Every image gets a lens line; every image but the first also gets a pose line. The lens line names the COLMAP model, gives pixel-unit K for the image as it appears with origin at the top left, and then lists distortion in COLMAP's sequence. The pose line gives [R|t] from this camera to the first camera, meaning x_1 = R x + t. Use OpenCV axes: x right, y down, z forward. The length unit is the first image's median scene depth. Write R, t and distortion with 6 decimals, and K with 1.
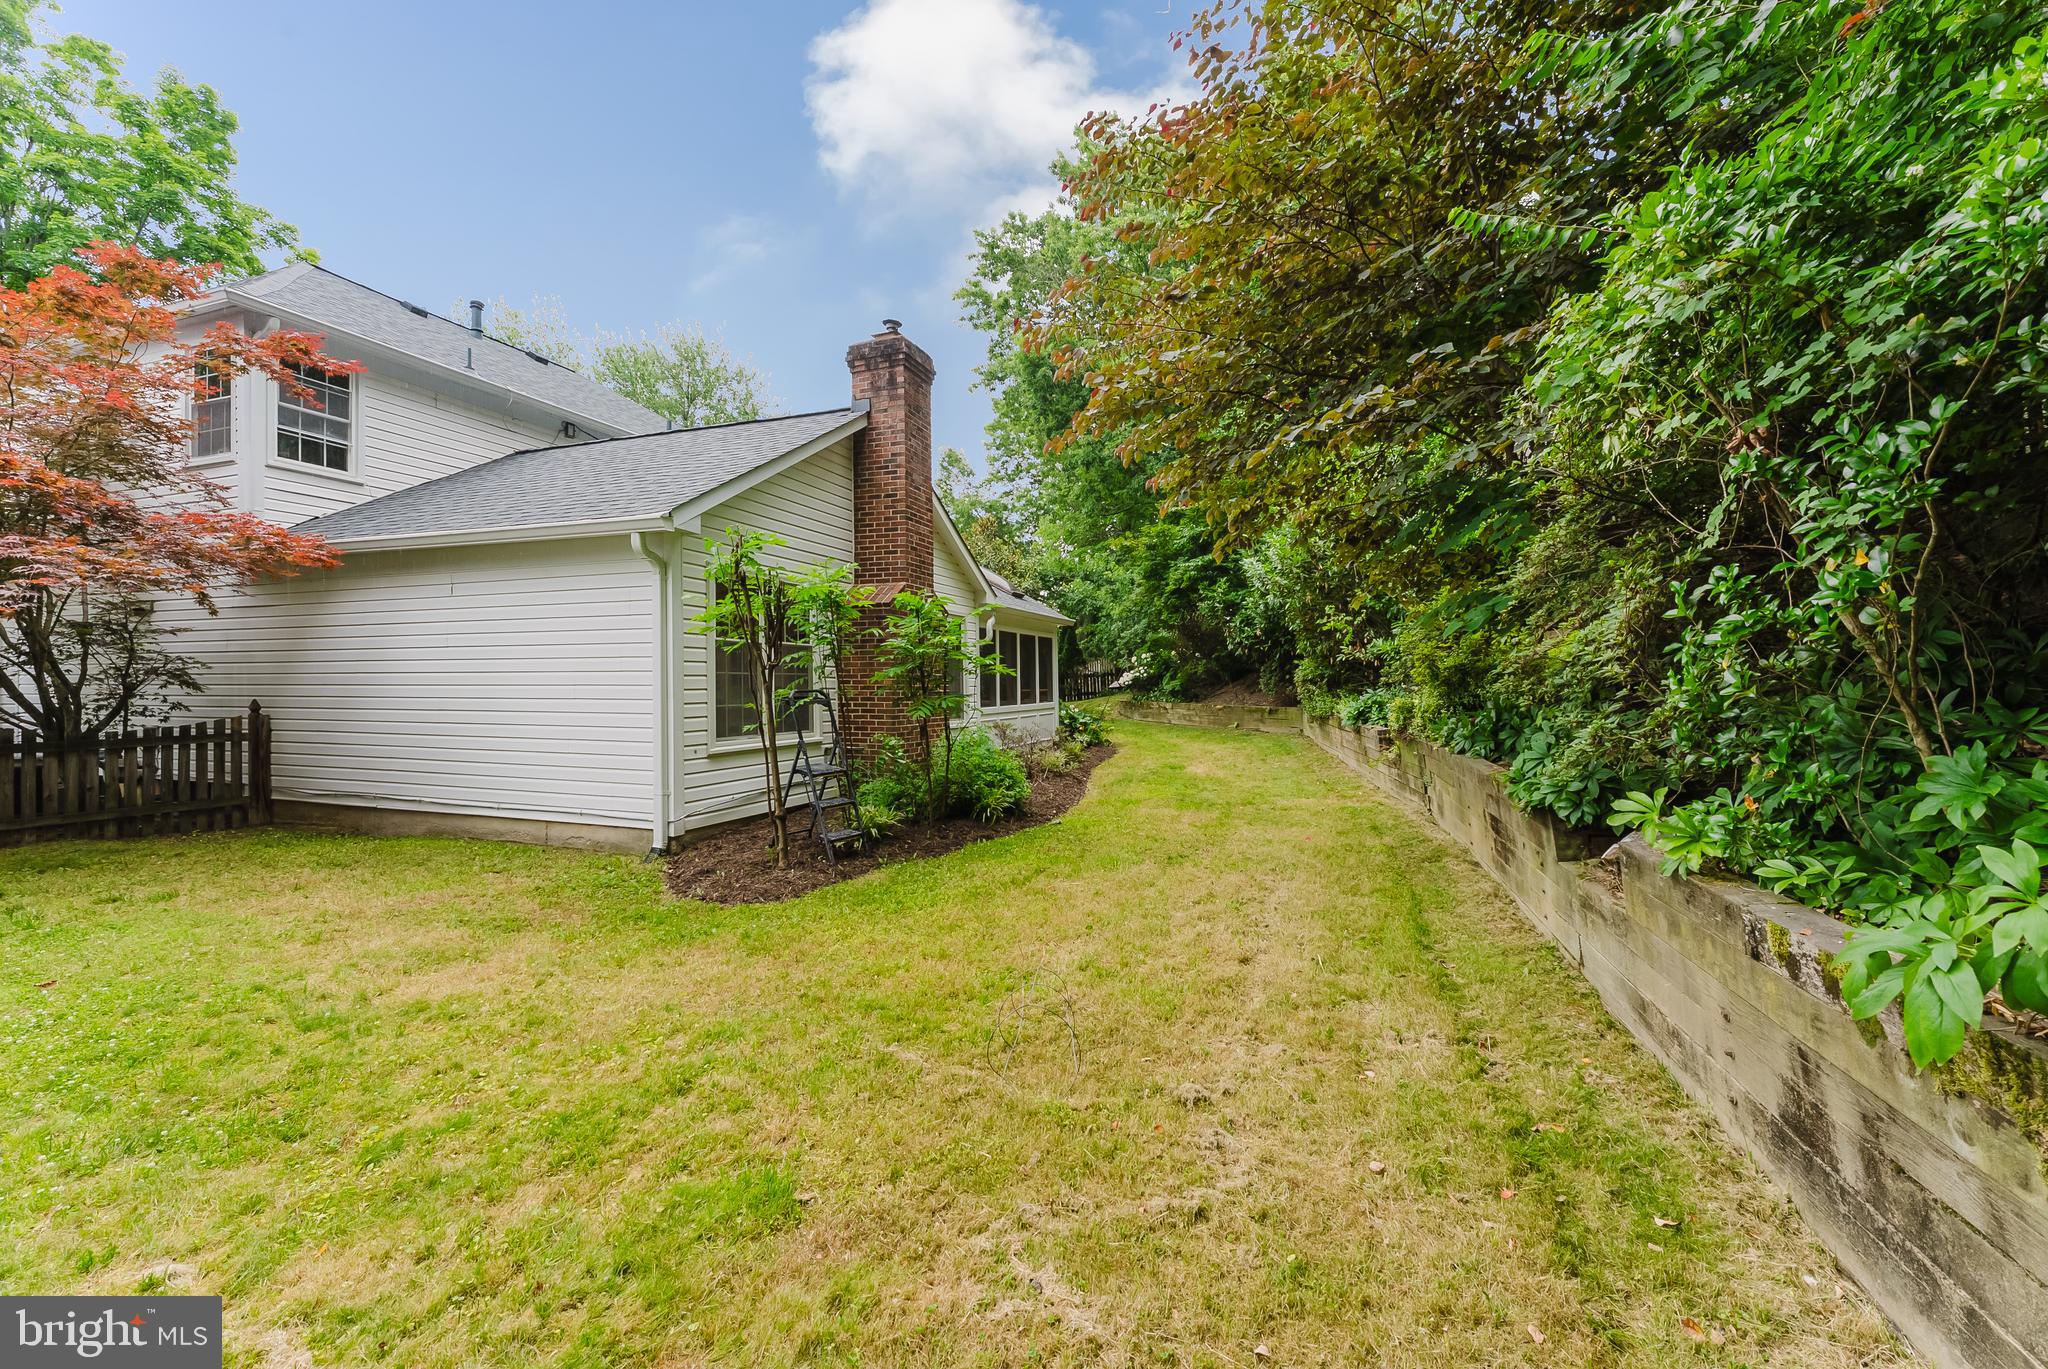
lens RADIAL K [[837.9, 0, 1021.9], [0, 837.9, 639.9], [0, 0, 1]] dist [0.000551, -0.000023]
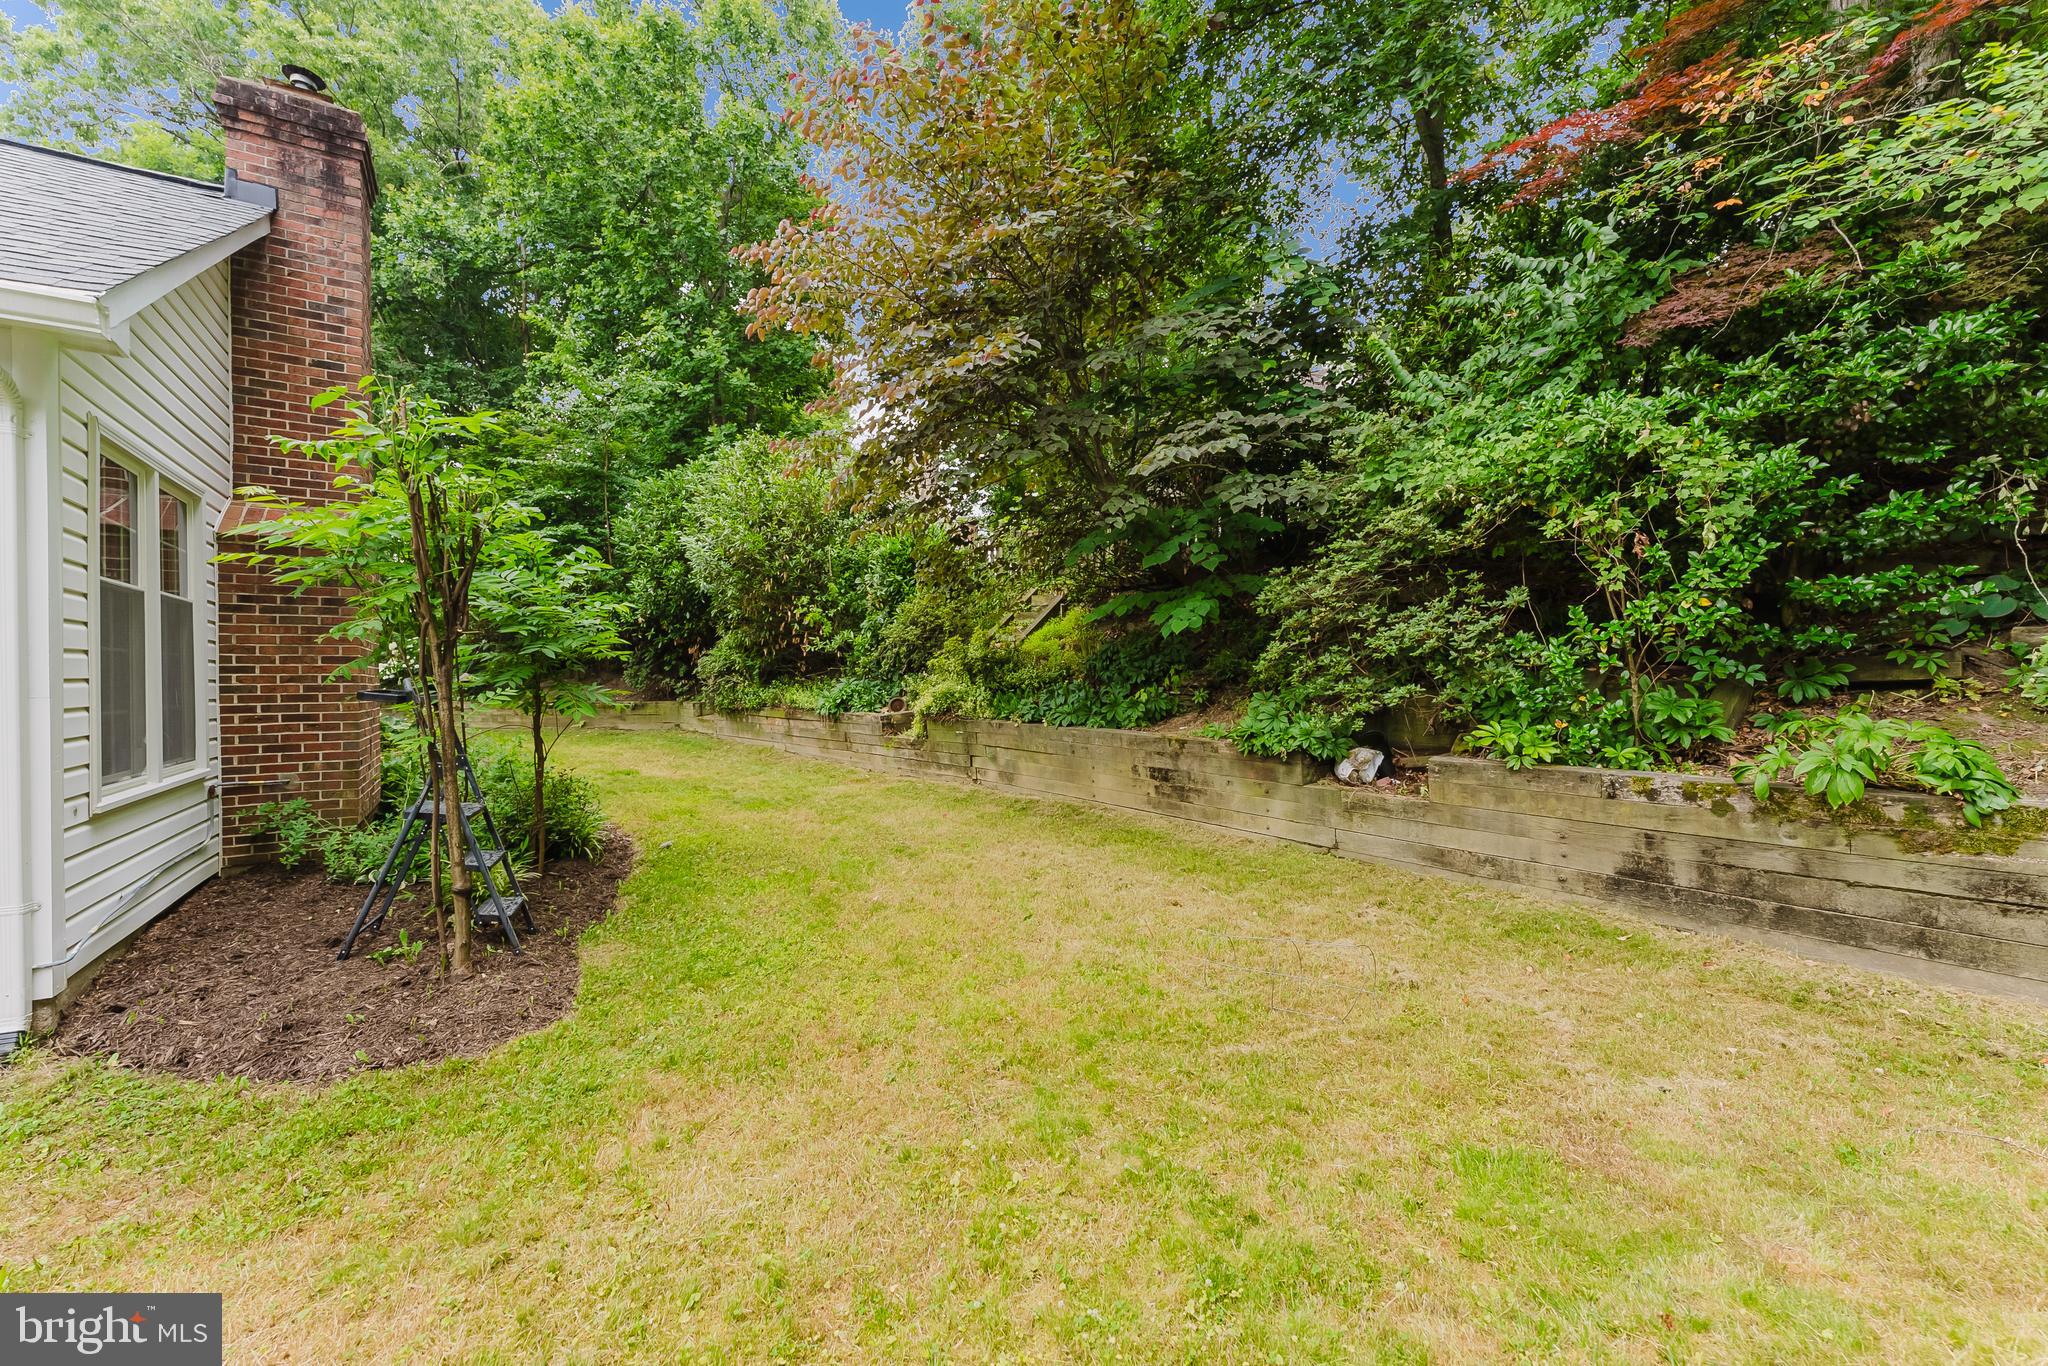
lens RADIAL K [[844.0, 0, 1034.3], [0, 844.0, 657.7], [0, 0, 1]] dist [0.000799, -0.000080]
pose [[0.587603, 0.013986, 0.809029, -0.178628], [-0.034441, 0.999377, 0.007739, 0.009286], [-0.808416, -0.032411, 0.587718, 0.109510]]
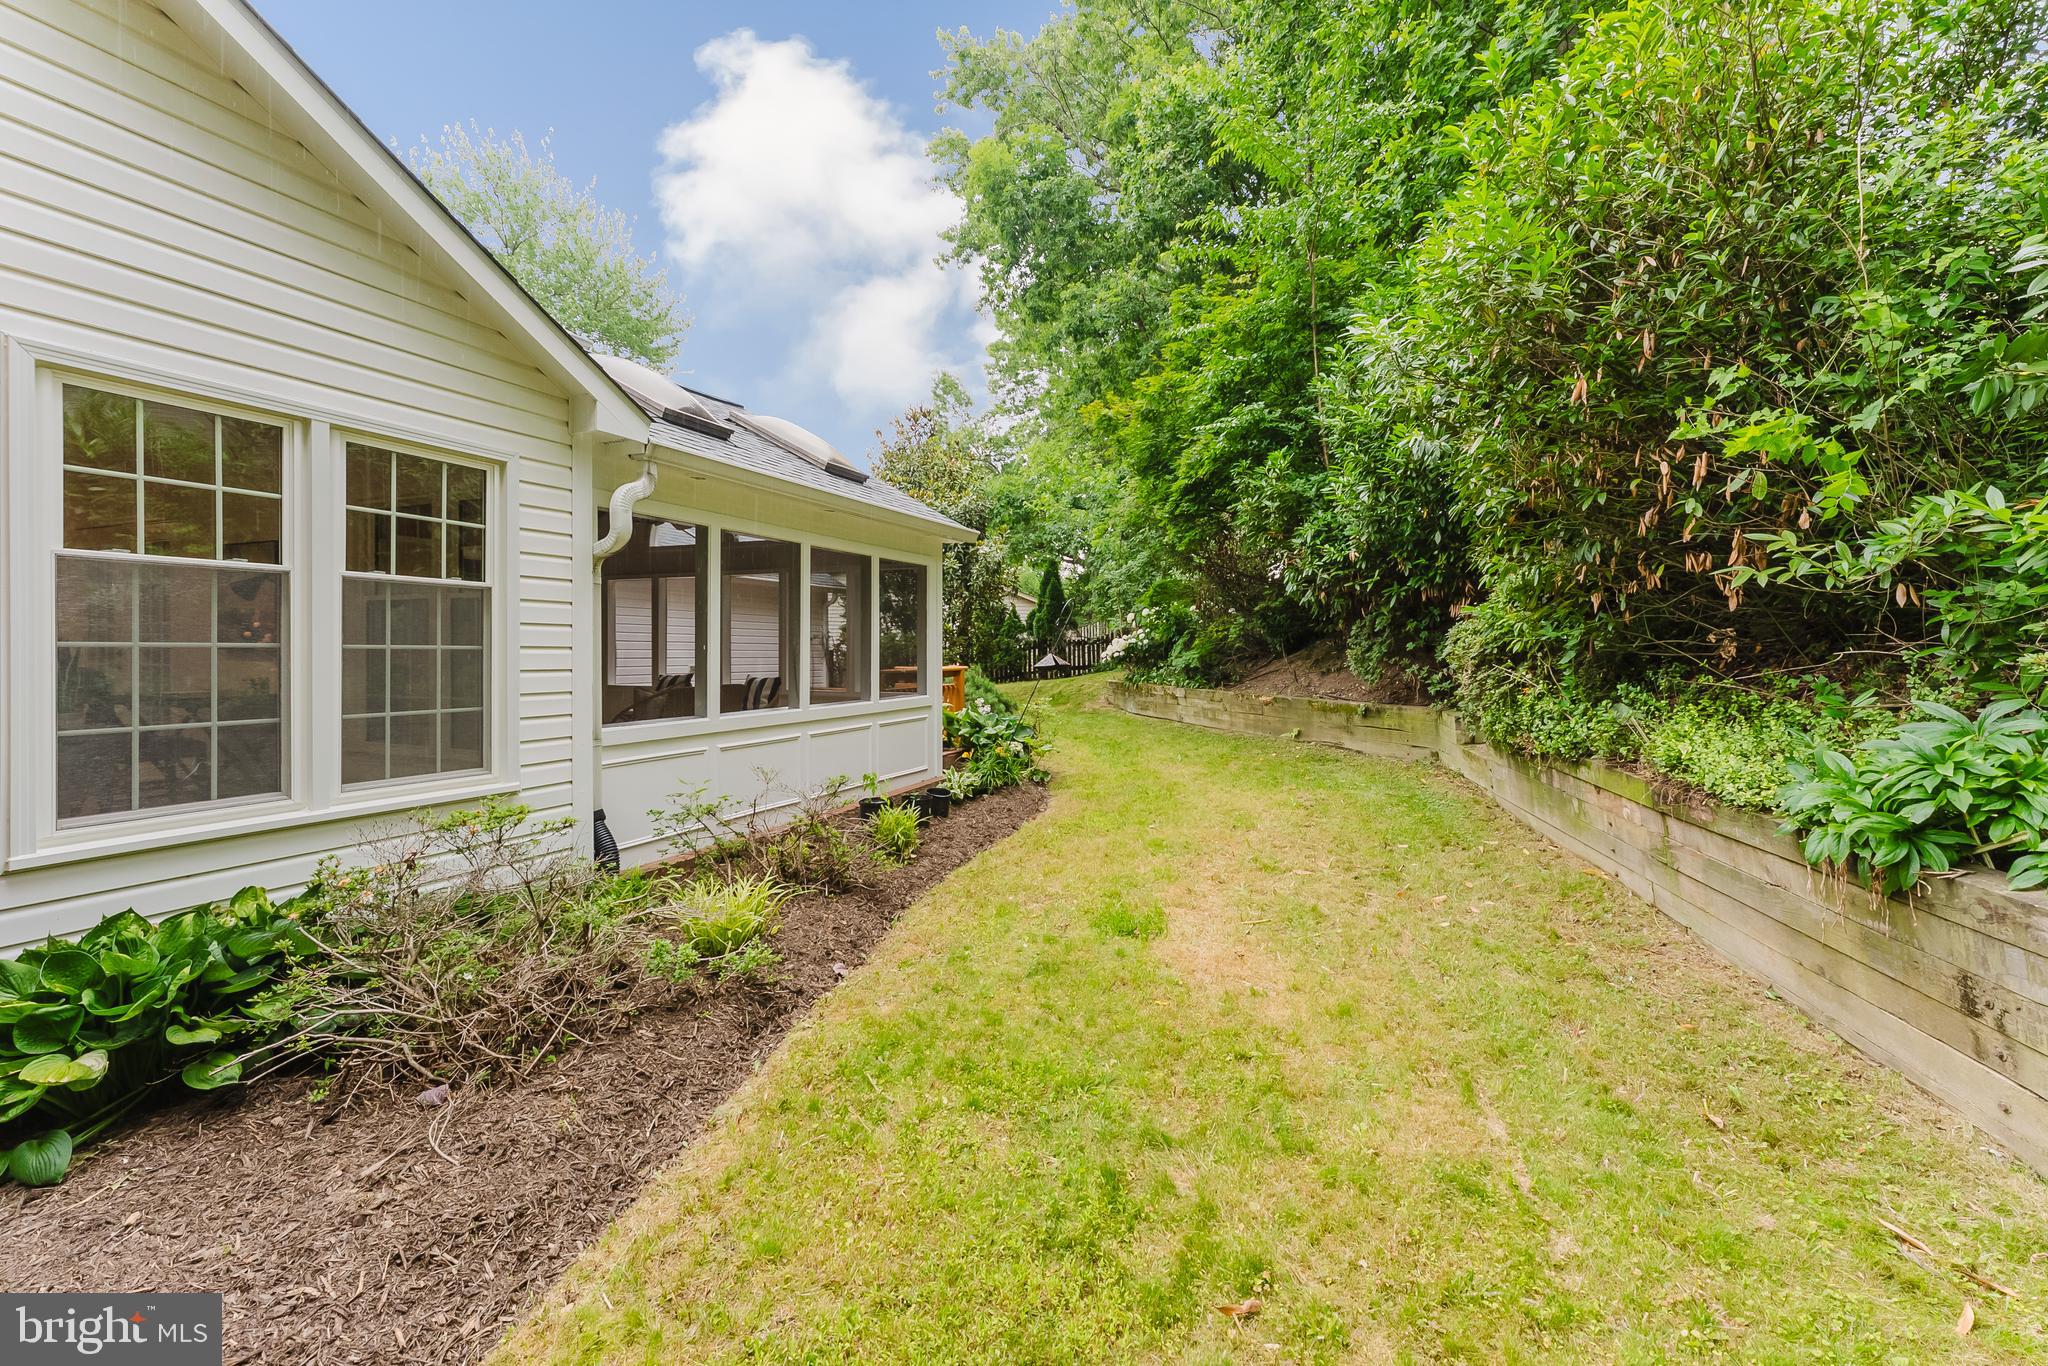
lens RADIAL K [[844.0, 0, 1034.3], [0, 844.0, 657.7], [0, 0, 1]] dist [0.000799, -0.000080]
pose [[0.999554, 0.006321, -0.029202, 0.101084], [-0.004549, 0.998167, 0.060347, 0.019705], [0.029530, -0.060187, 0.997750, 0.450425]]
